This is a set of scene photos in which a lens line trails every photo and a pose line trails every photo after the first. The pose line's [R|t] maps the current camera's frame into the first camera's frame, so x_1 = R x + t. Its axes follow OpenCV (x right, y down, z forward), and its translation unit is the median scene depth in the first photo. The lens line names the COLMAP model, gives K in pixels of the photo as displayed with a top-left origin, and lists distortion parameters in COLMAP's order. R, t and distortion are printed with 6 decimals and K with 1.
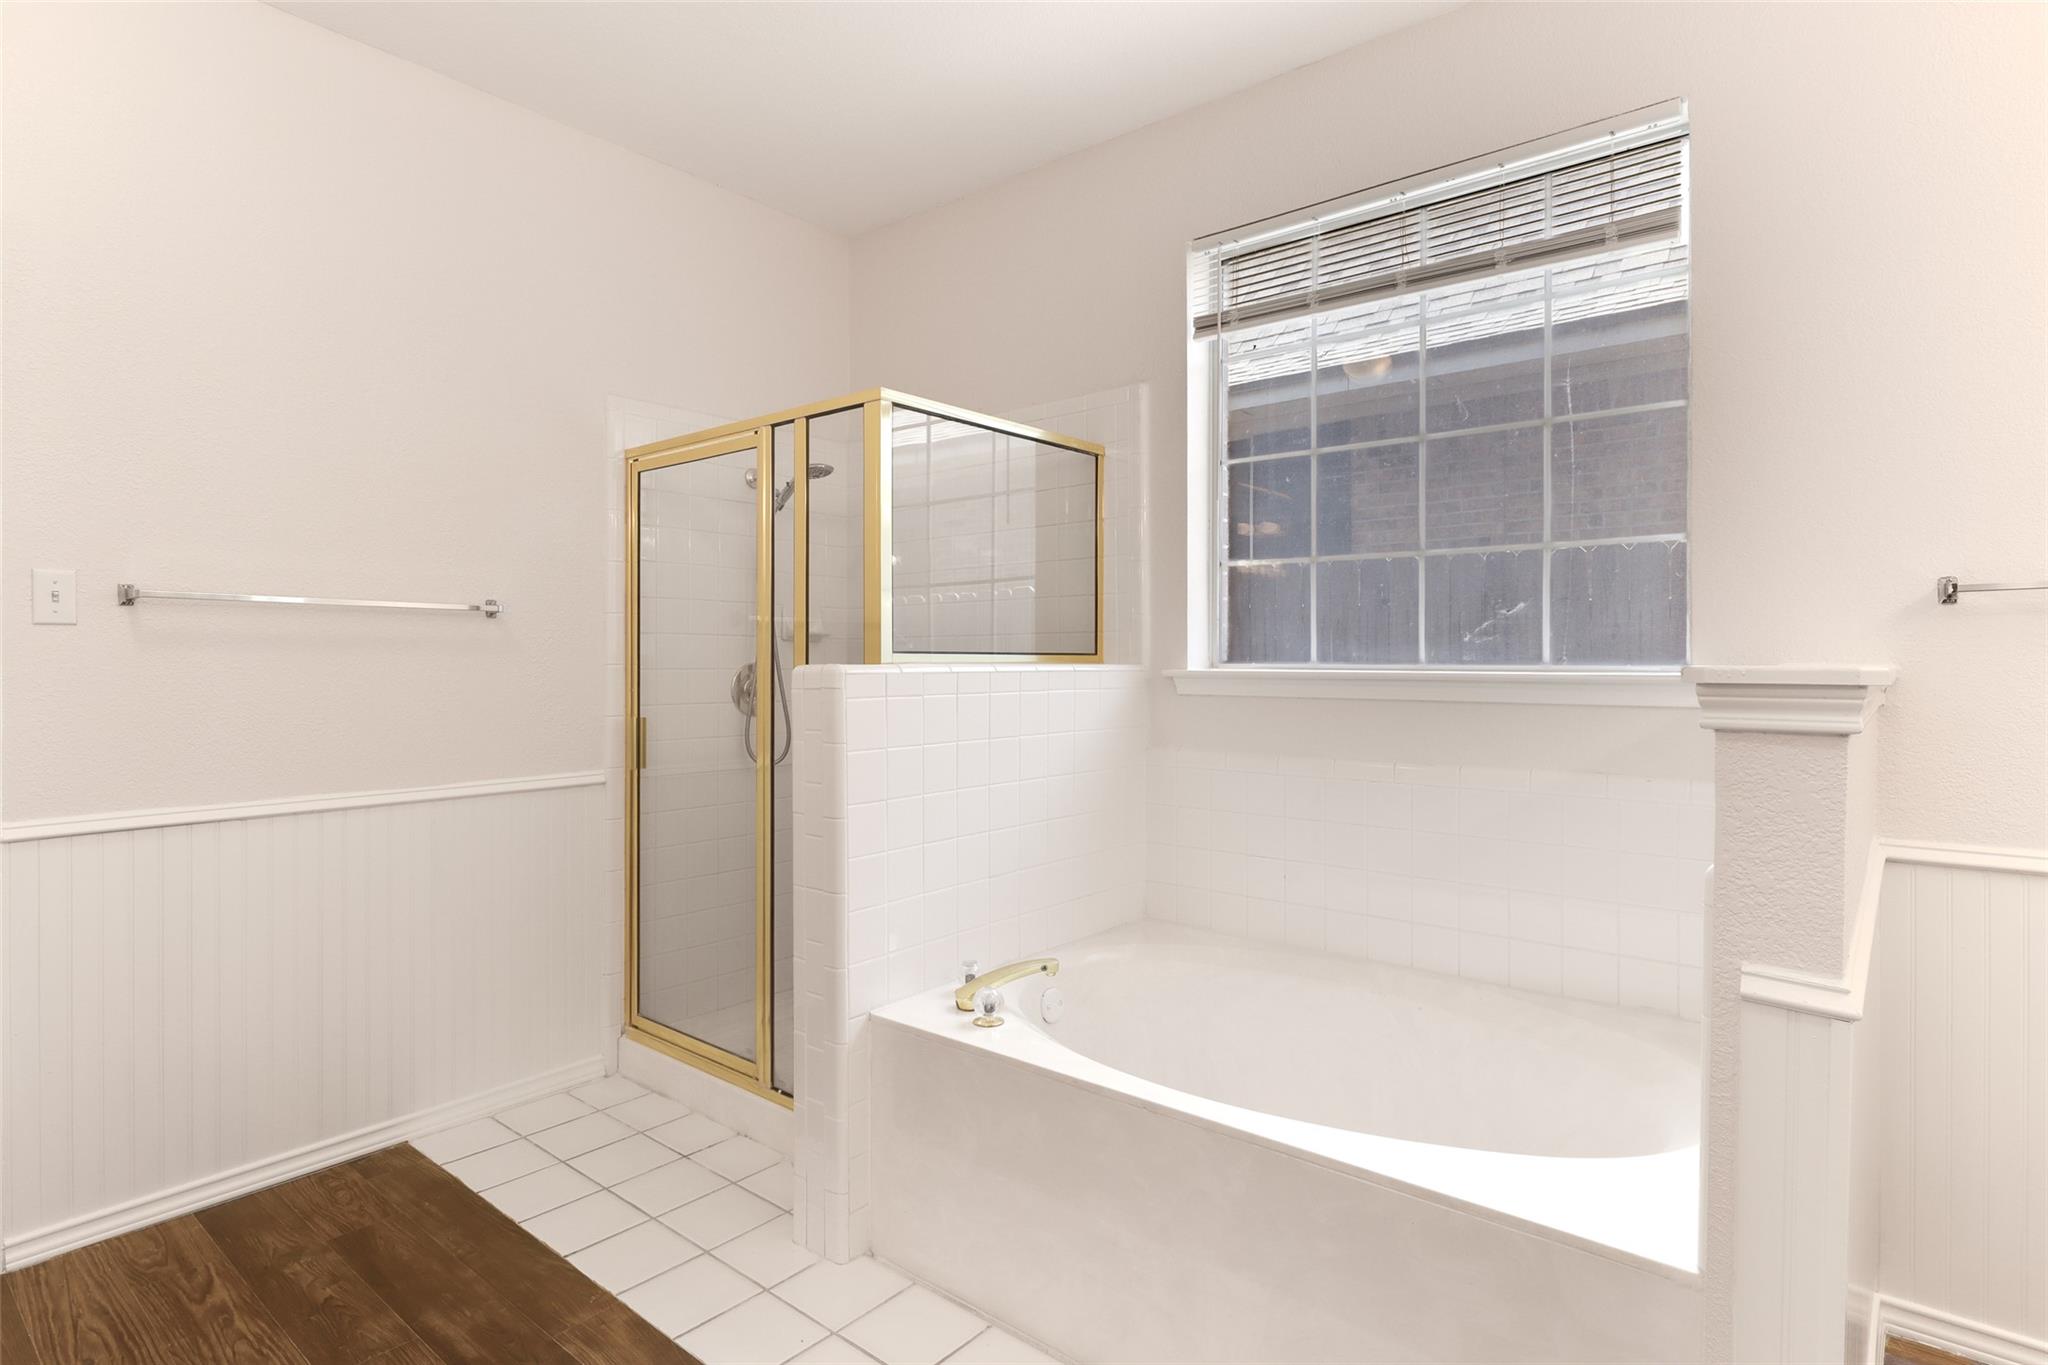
lens RADIAL K [[1051.6, 0, 1026.1], [0, 1051.6, 672.0], [0, 0, 1]] dist [-0.000486, 0.000256]
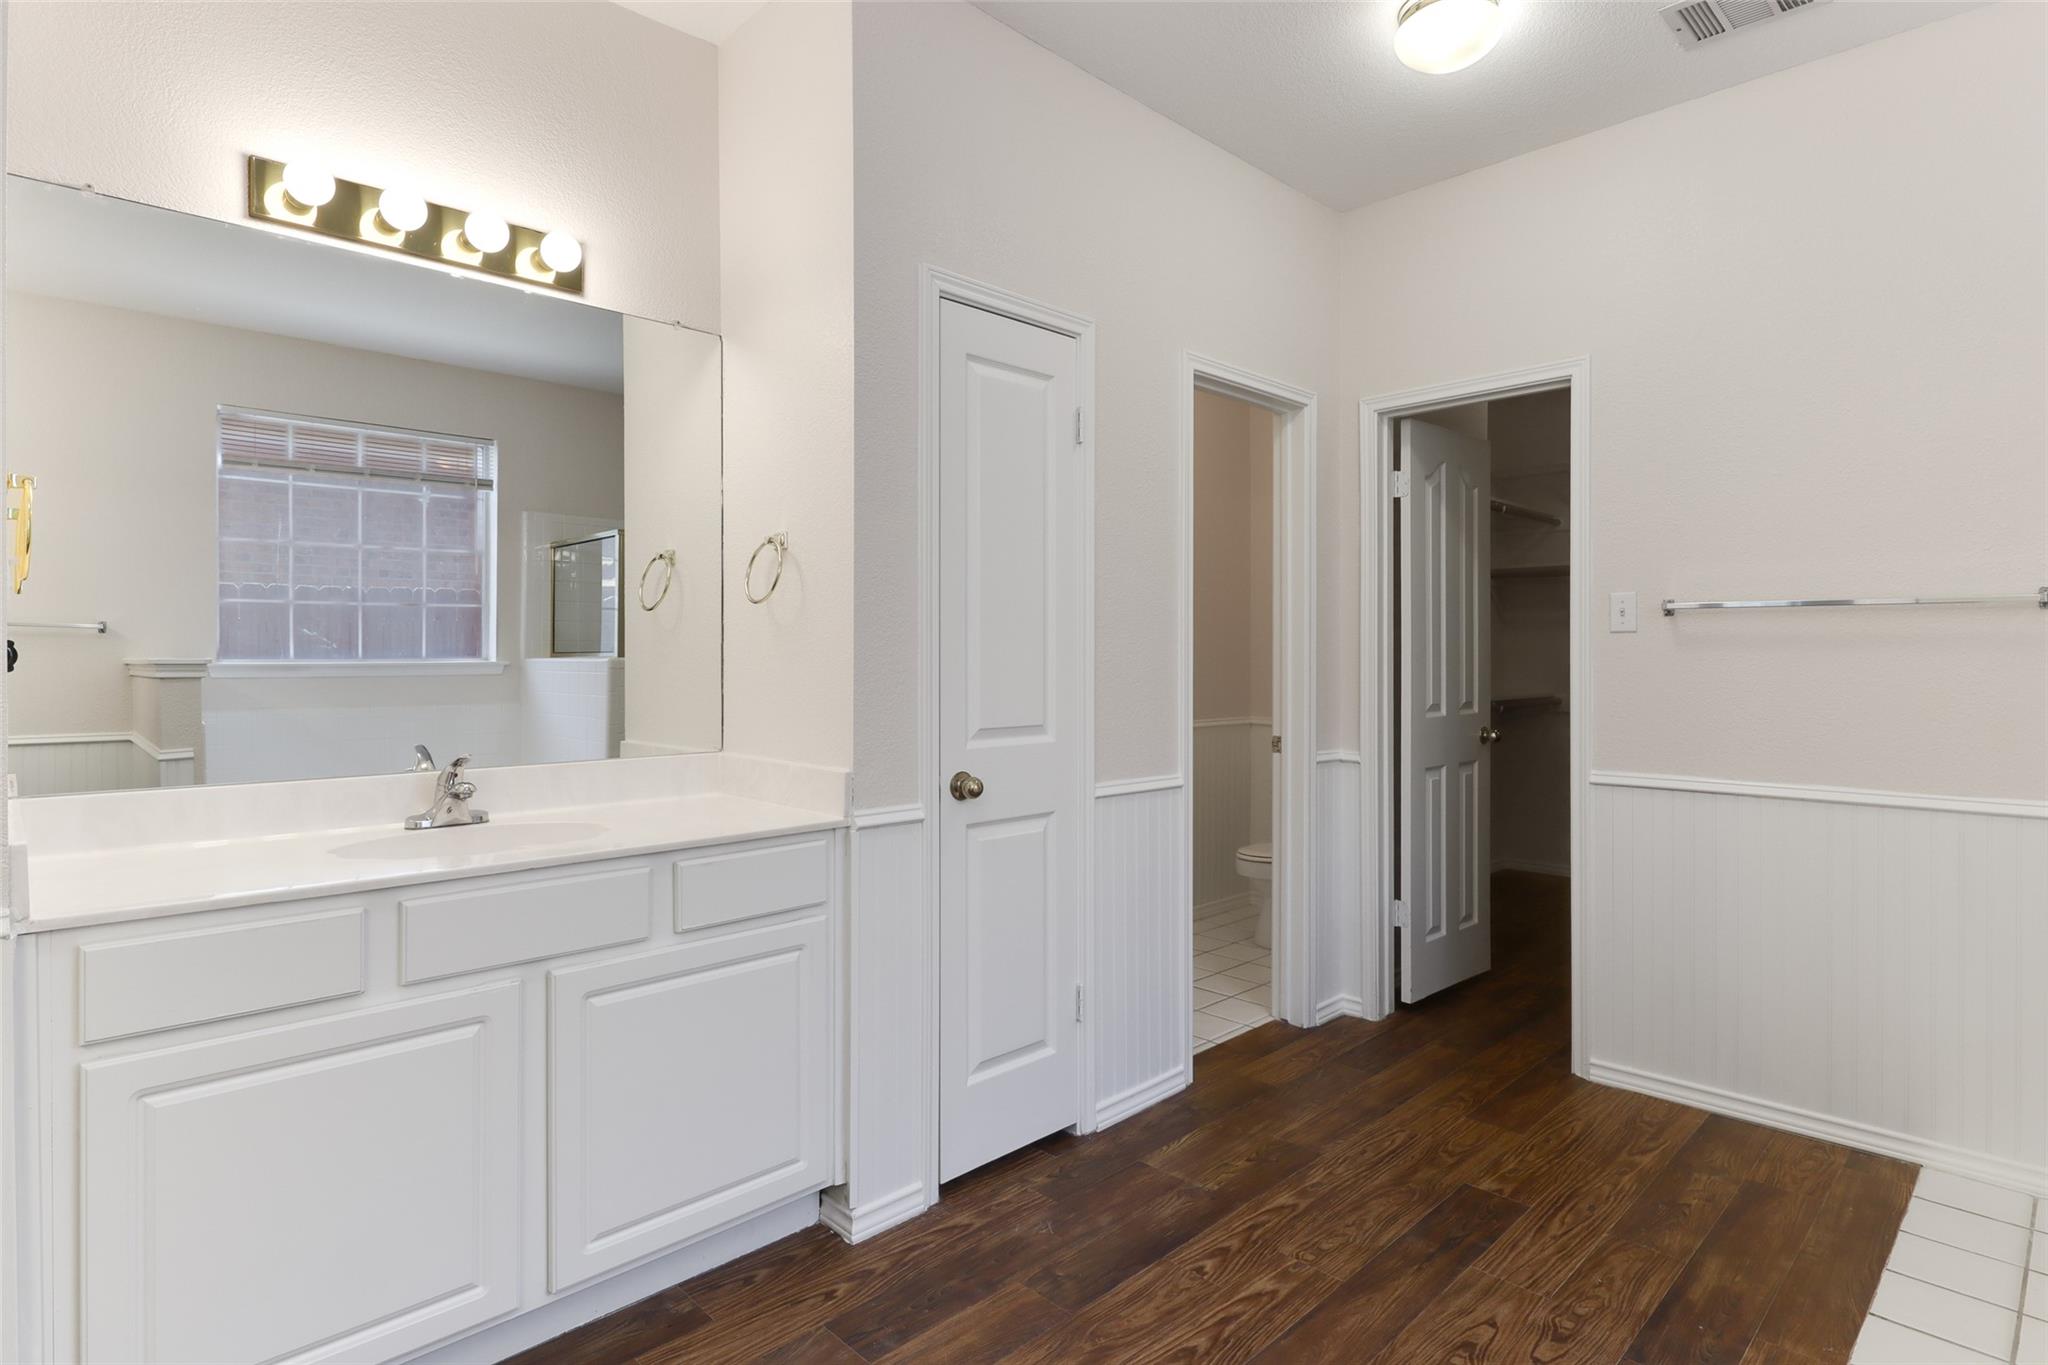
lens RADIAL K [[1051.6, 0, 1025.9], [0, 1051.6, 672.8], [0, 0, 1]] dist [-0.000486, 0.000256]
pose [[-0.105300, 0.011451, -0.994375, 0.529480], [-0.005755, 0.999910, 0.012124, -0.004480], [0.994424, 0.007000, -0.105224, 0.362073]]
